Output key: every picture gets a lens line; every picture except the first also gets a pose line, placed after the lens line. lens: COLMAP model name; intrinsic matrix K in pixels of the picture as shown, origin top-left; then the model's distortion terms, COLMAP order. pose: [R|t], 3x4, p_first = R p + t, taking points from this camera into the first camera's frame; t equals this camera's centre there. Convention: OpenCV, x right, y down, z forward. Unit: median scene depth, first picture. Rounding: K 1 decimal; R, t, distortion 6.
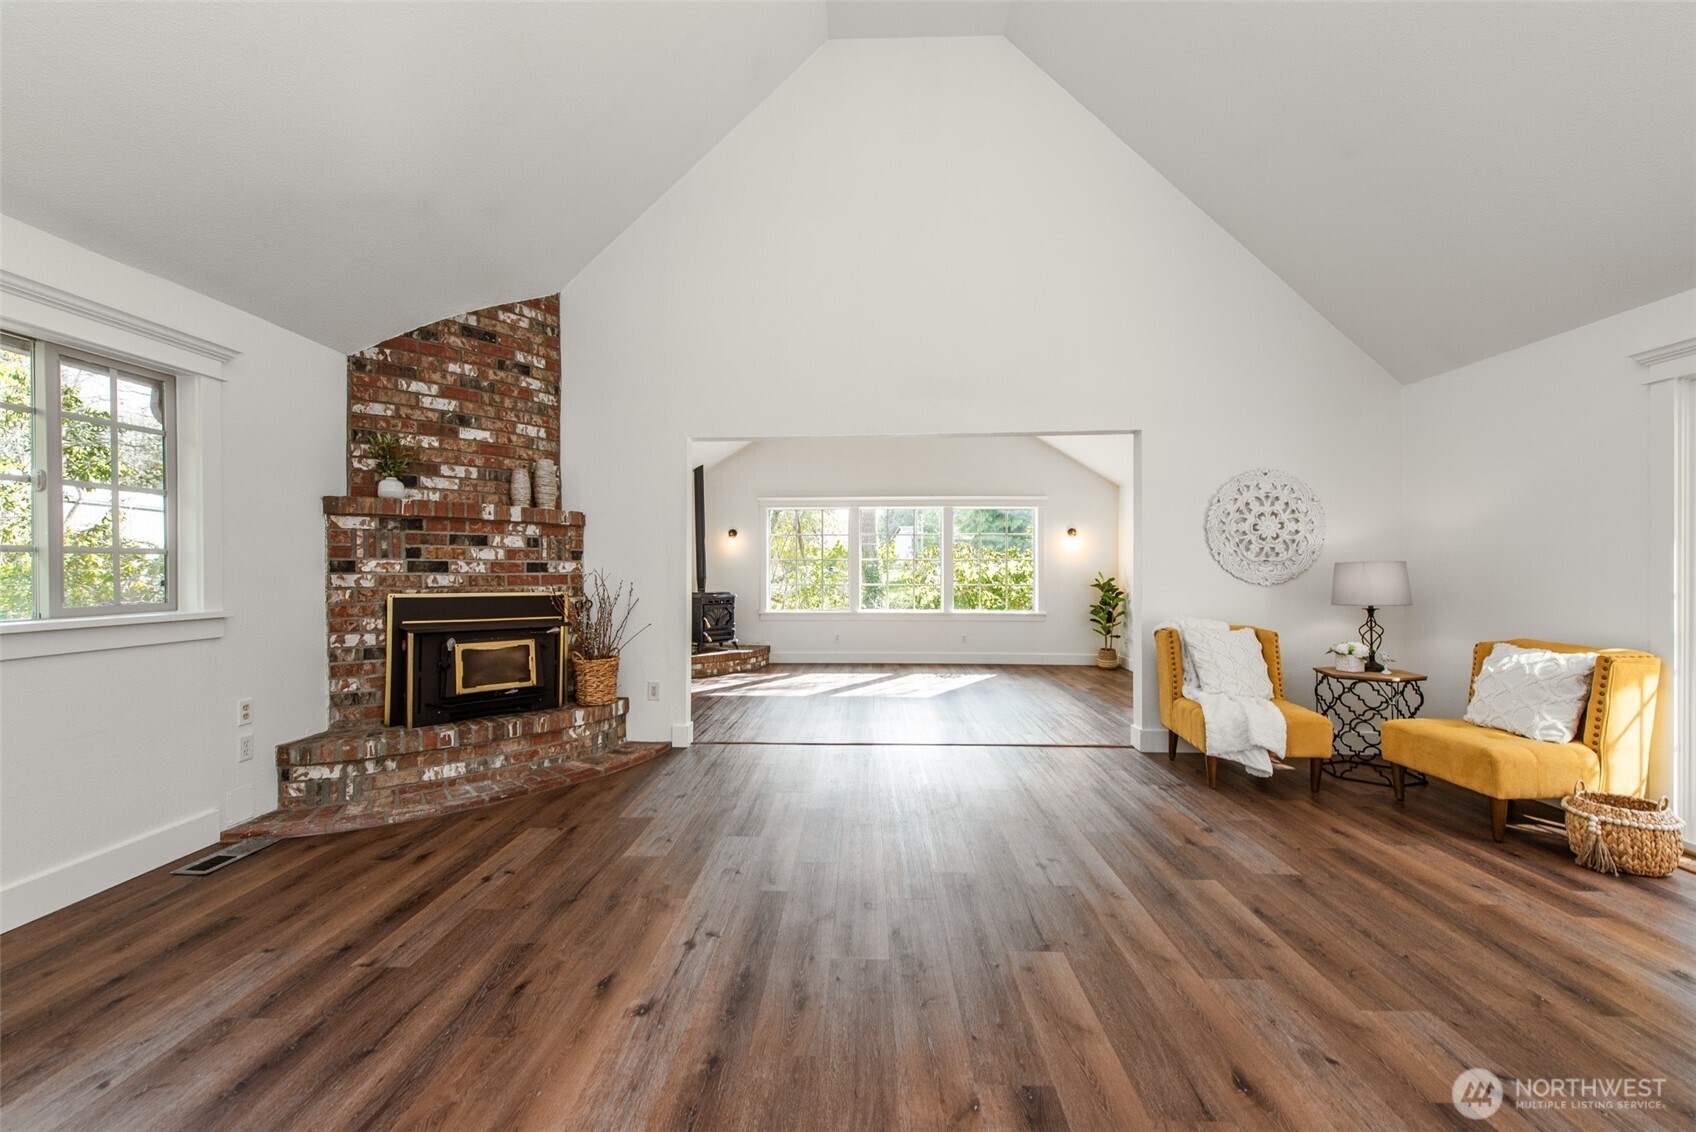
lens RADIAL K [[663.4, 0, 843.9], [0, 663.4, 570.9], [0, 0, 1]] dist [0.007973, -0.001764]
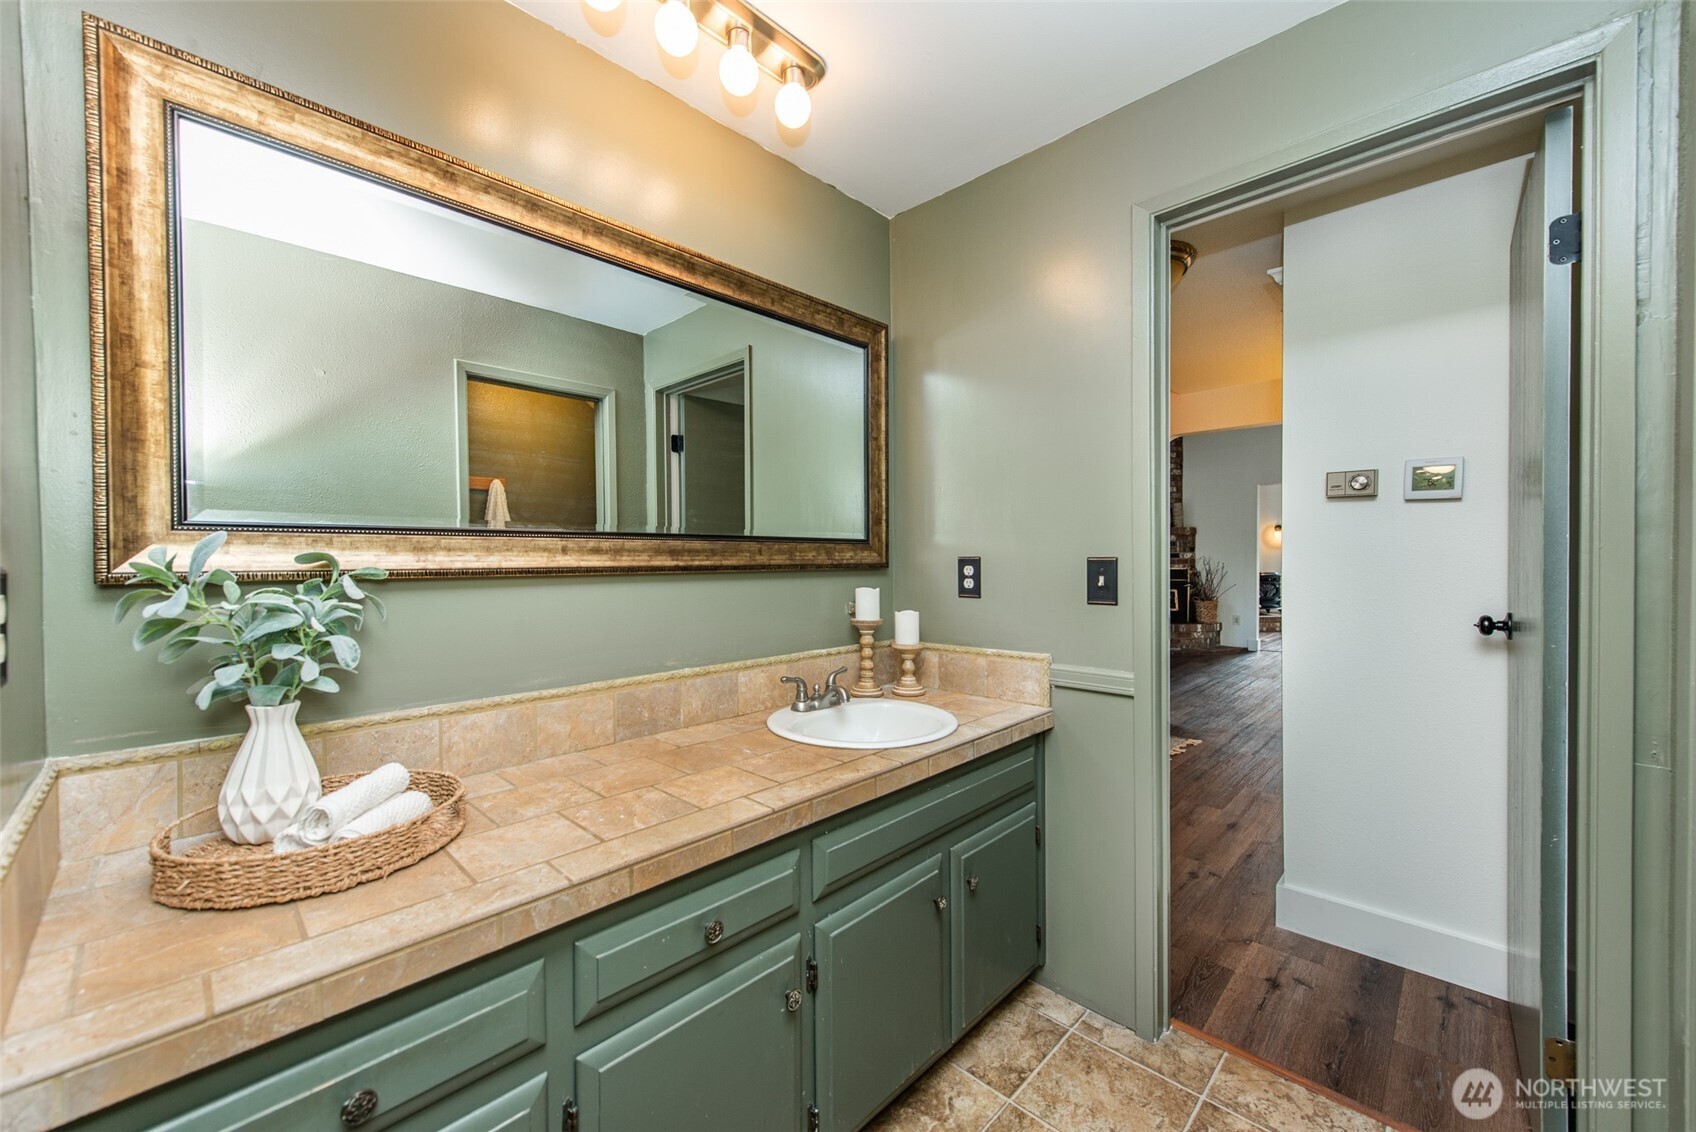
lens RADIAL K [[663.4, 0, 852.2], [0, 663.4, 566.2], [0, 0, 1]] dist [0.007973, -0.001764]
pose [[0.752082, 0.002574, -0.659064, 0.165677], [0.006681, 0.999911, 0.011530, -0.003382], [0.659035, -0.013075, 0.751998, -1.359457]]
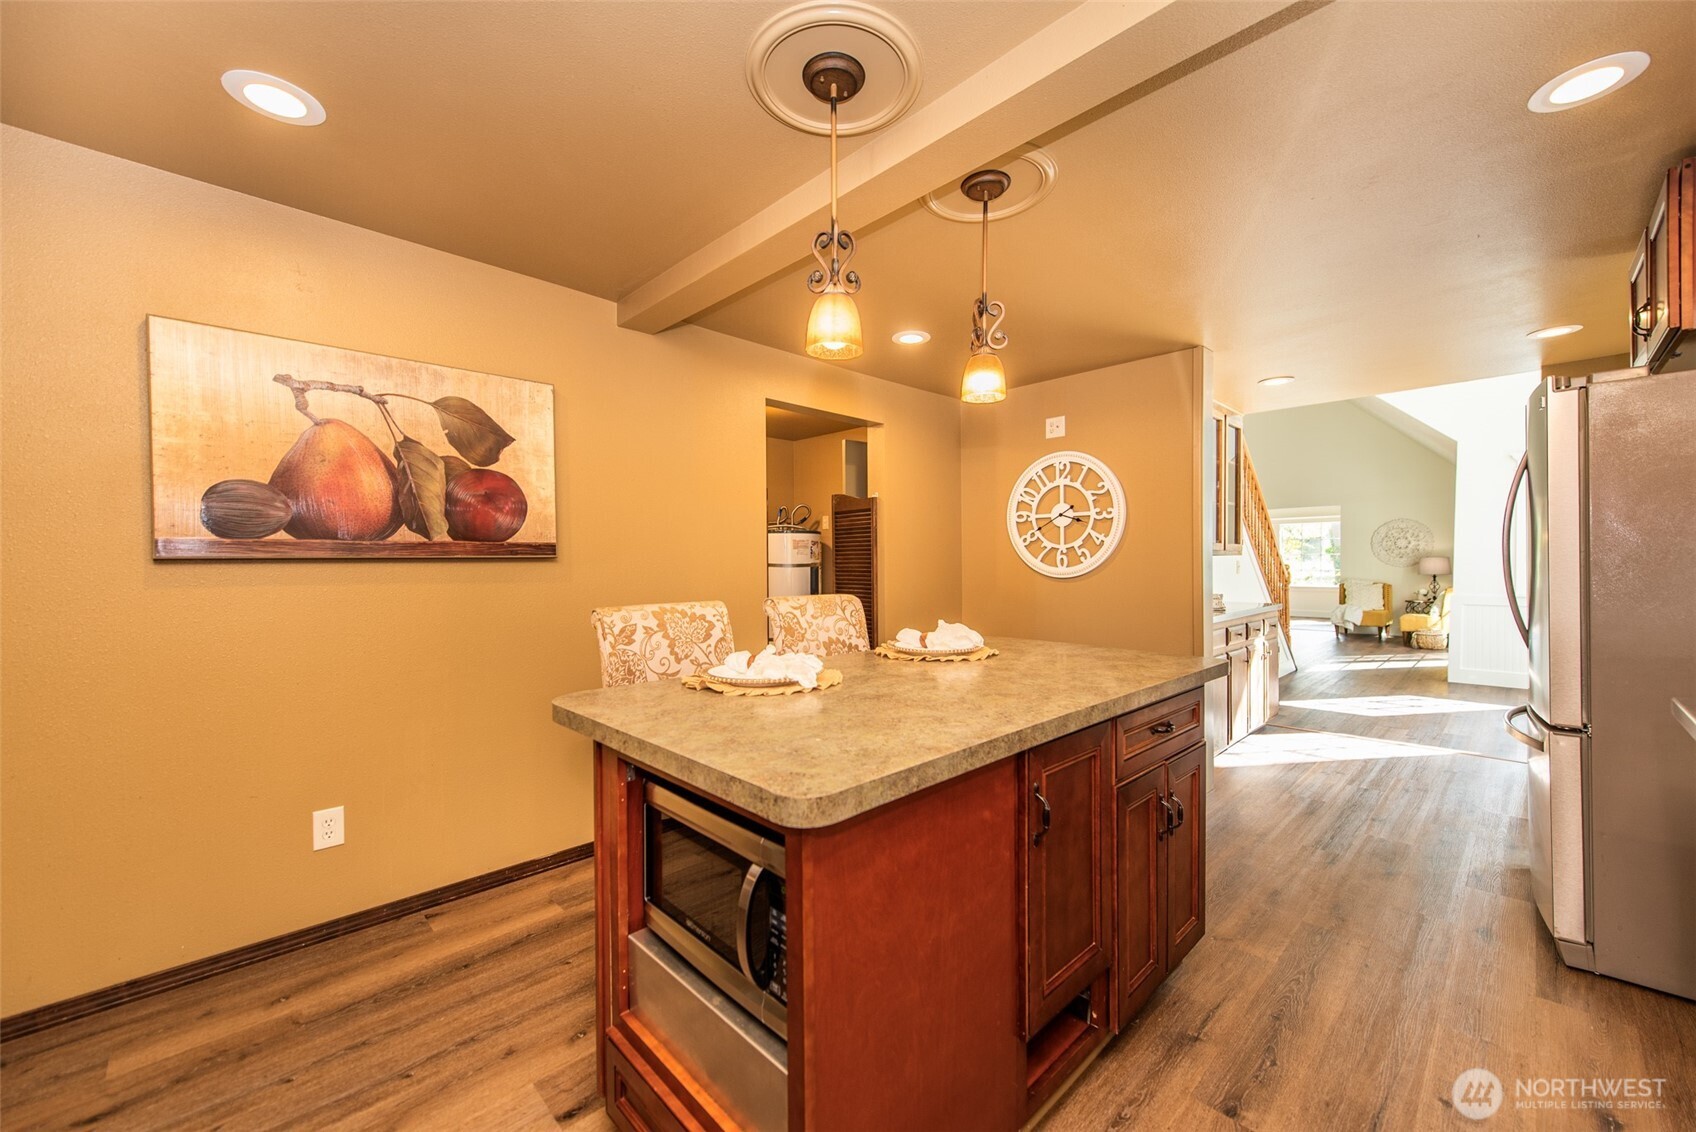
lens RADIAL K [[663.4, 0, 852.7], [0, 663.4, 562.7], [0, 0, 1]] dist [0.007973, -0.001764]
pose [[0.720502, 0.000219, -0.693453, 0.988434], [0.003900, 0.999983, 0.004368, -0.014426], [0.693442, -0.005852, 0.720488, -2.423181]]
